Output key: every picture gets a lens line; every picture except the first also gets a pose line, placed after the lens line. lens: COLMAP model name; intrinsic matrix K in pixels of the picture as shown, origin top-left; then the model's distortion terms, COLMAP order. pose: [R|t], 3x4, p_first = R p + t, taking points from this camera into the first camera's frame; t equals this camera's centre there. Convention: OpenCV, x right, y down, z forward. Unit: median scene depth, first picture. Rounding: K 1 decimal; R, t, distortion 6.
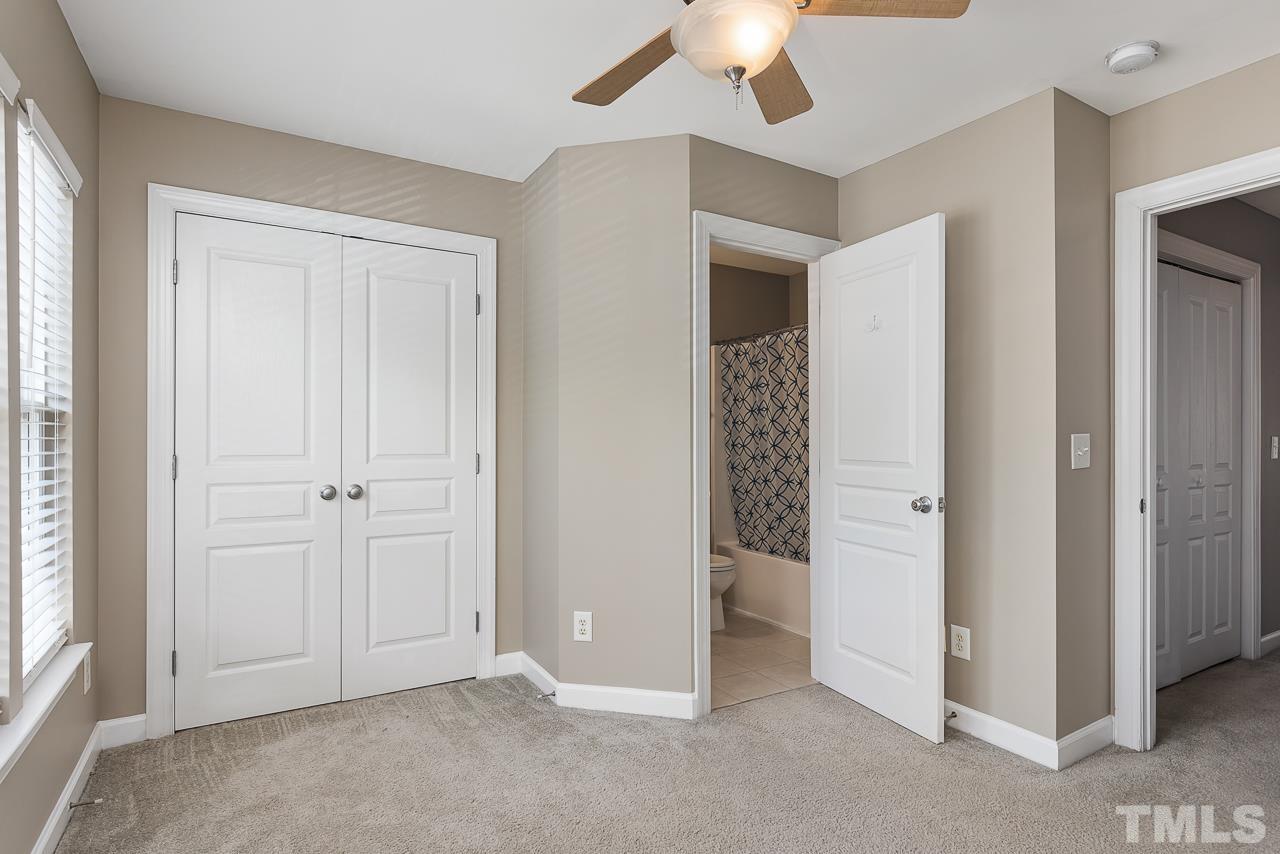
lens RADIAL K [[675.0, 0, 639.5], [0, 675.0, 435.5], [0, 0, 1]] dist [0.004531, 0.001742]
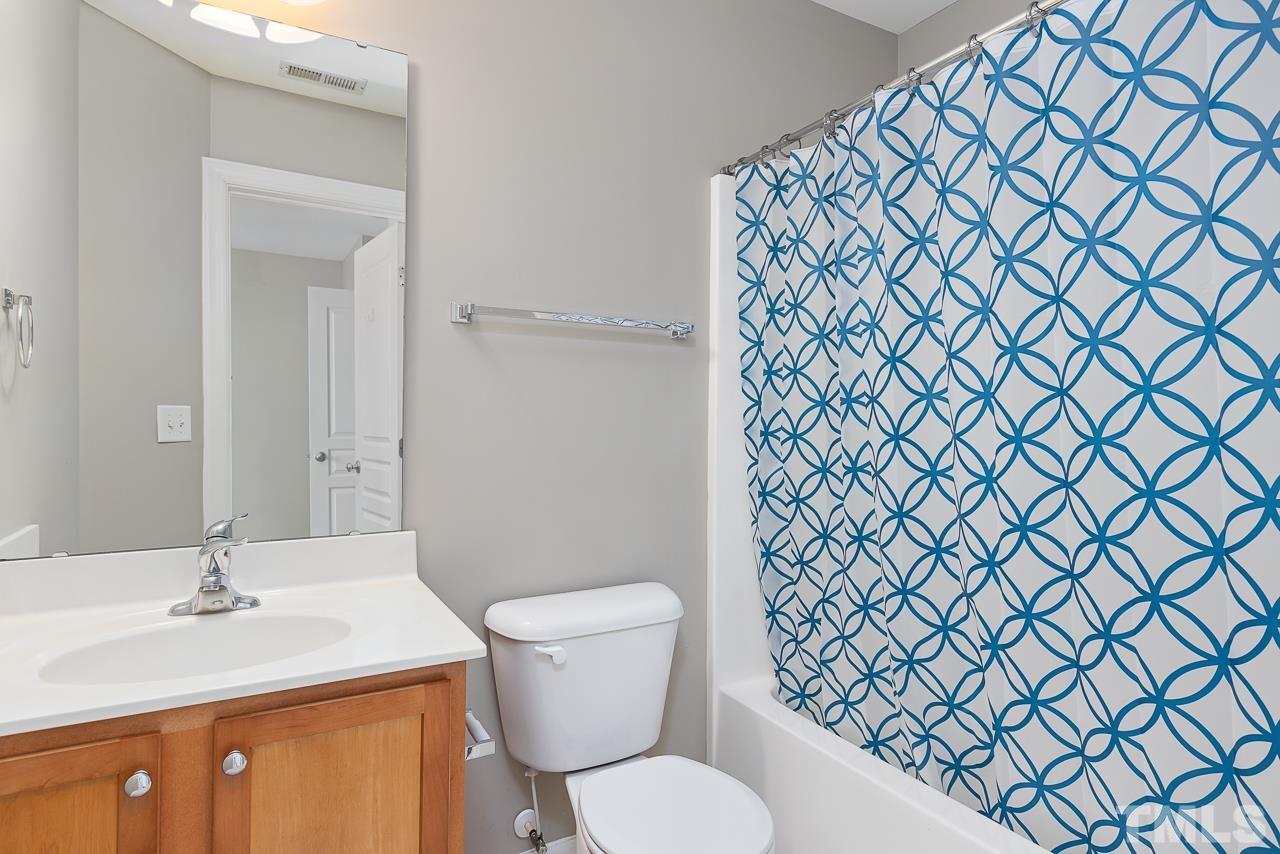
lens RADIAL K [[692.2, 0, 642.4], [0, 692.2, 428.0], [0, 0, 1]] dist [0.000380, 0.000279]
pose [[0.999688, 0.009376, -0.023163, 0.082113], [-0.008947, 0.999788, 0.018567, 0.005188], [0.023333, -0.018354, 0.999559, 0.634680]]
